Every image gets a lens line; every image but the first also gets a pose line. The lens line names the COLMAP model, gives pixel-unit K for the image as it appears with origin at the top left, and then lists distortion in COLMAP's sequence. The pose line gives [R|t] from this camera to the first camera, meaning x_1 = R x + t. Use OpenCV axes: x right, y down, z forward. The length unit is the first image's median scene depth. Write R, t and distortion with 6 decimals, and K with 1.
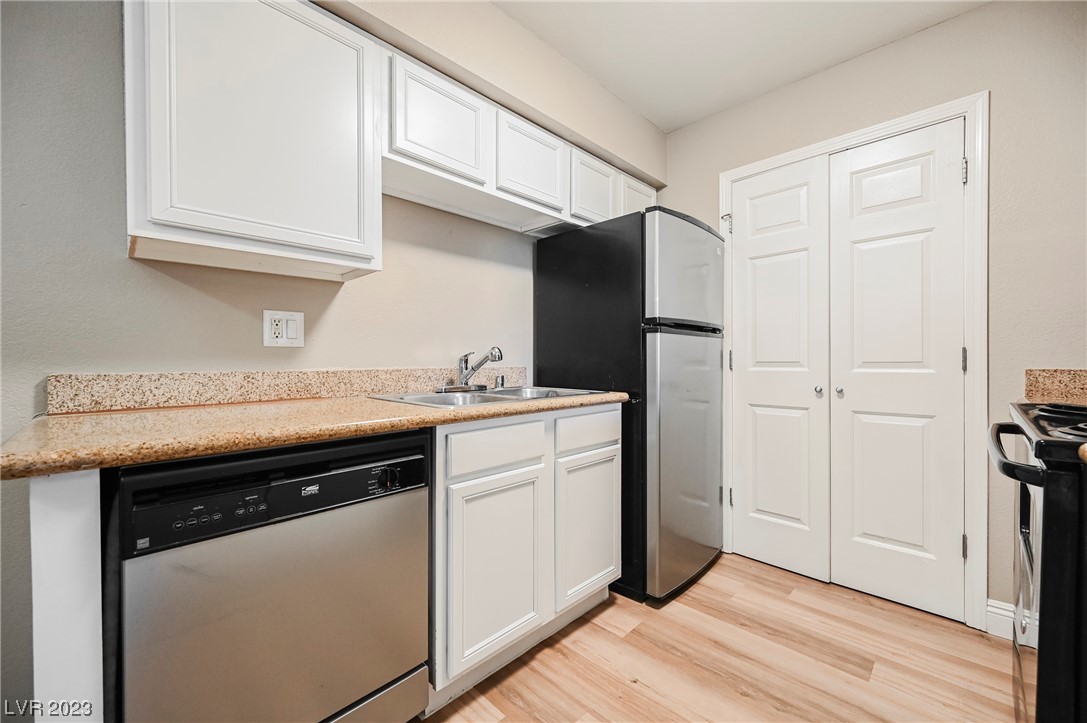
lens RADIAL K [[428.3, 0, 541.8], [0, 428.3, 362.9], [0, 0, 1]] dist [-0.002533, 0.000693]
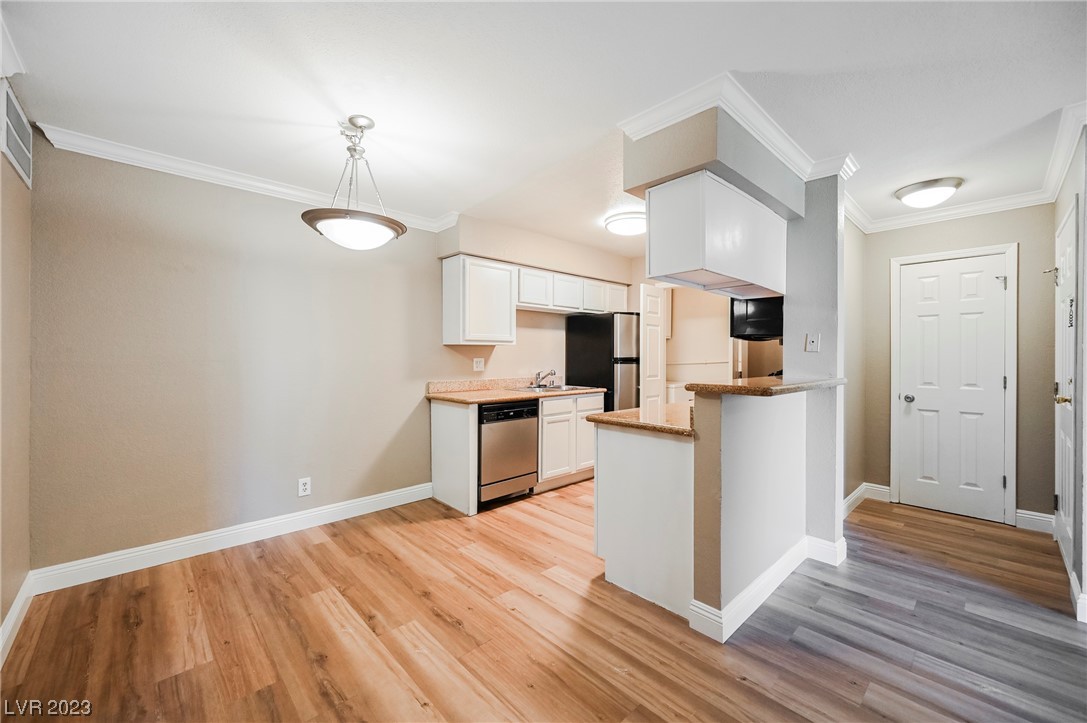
lens RADIAL K [[428.3, 0, 540.0], [0, 428.3, 359.3], [0, 0, 1]] dist [-0.002533, 0.000693]
pose [[0.999169, 0.004868, -0.040480, -0.079980], [-0.004849, 0.999988, 0.000569, -0.098621], [0.040482, -0.000372, 0.999180, -1.496234]]
